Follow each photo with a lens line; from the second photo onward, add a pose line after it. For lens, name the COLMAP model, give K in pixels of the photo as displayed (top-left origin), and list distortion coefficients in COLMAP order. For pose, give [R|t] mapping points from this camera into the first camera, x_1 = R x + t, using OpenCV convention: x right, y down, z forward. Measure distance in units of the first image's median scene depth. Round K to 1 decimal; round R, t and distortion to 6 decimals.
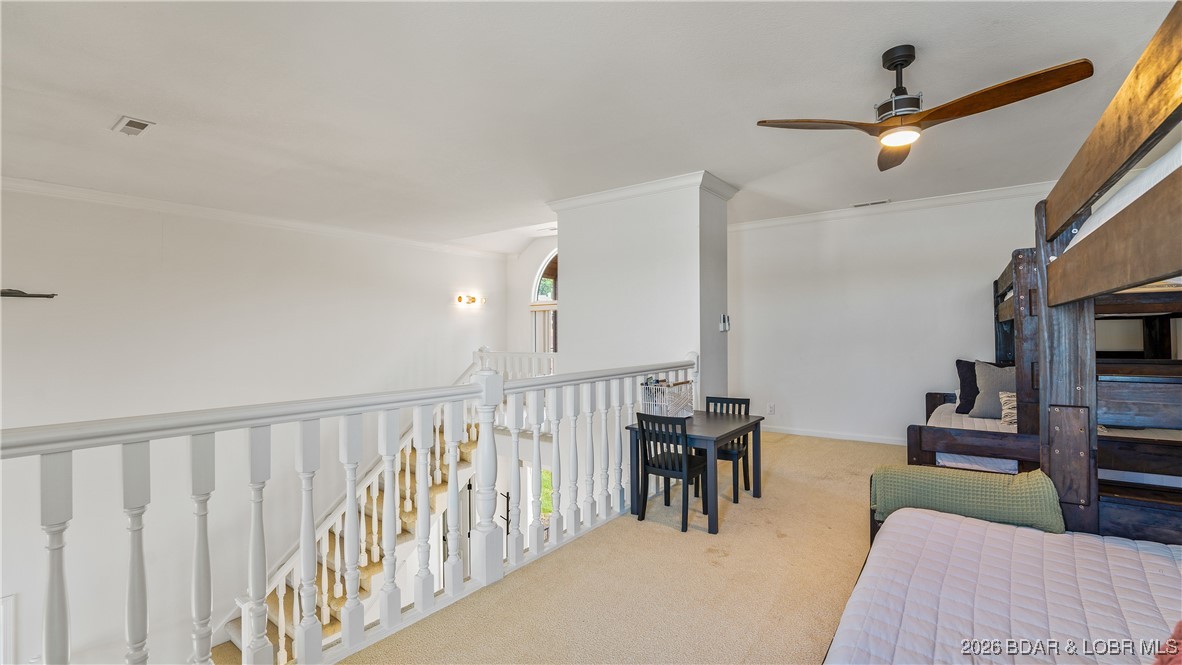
lens RADIAL K [[511.6, 0, 591.0], [0, 511.6, 332.5], [0, 0, 1]] dist [-0.031802, -0.000168]
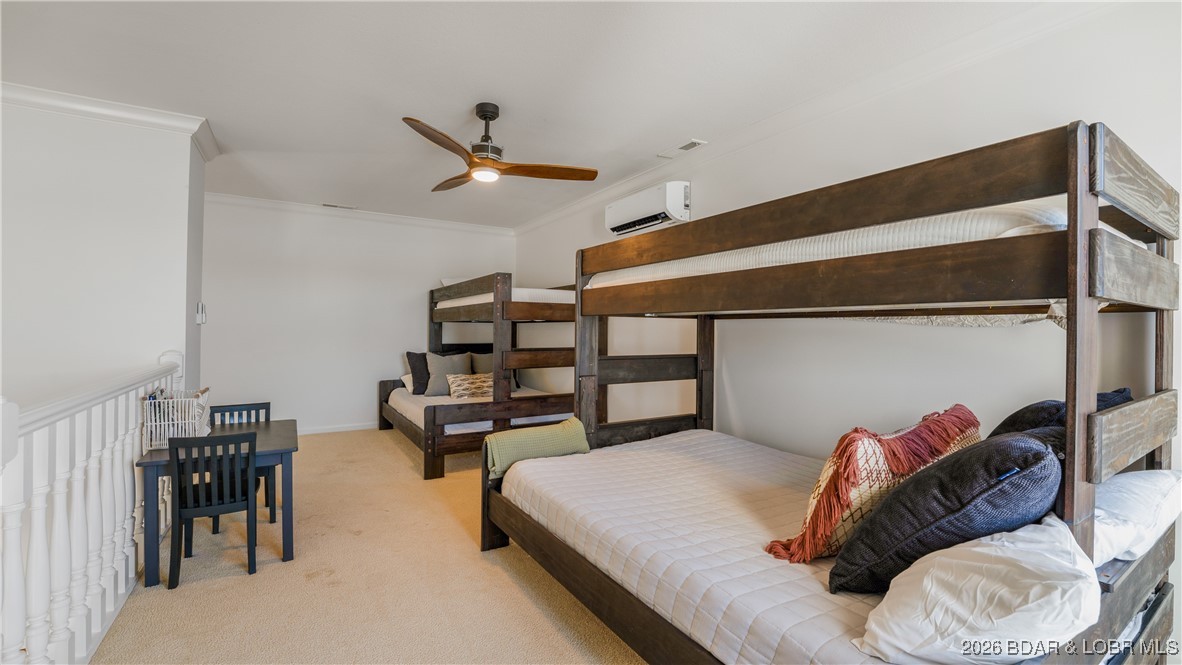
lens RADIAL K [[491.7, 0, 582.0], [0, 491.7, 336.9], [0, 0, 1]] dist [-0.010350, -0.000095]
pose [[0.377669, -0.000031, 0.925941, -0.312964], [-0.014968, 0.999869, 0.006138, 0.004973], [-0.925820, -0.016177, 0.377619, 0.217197]]
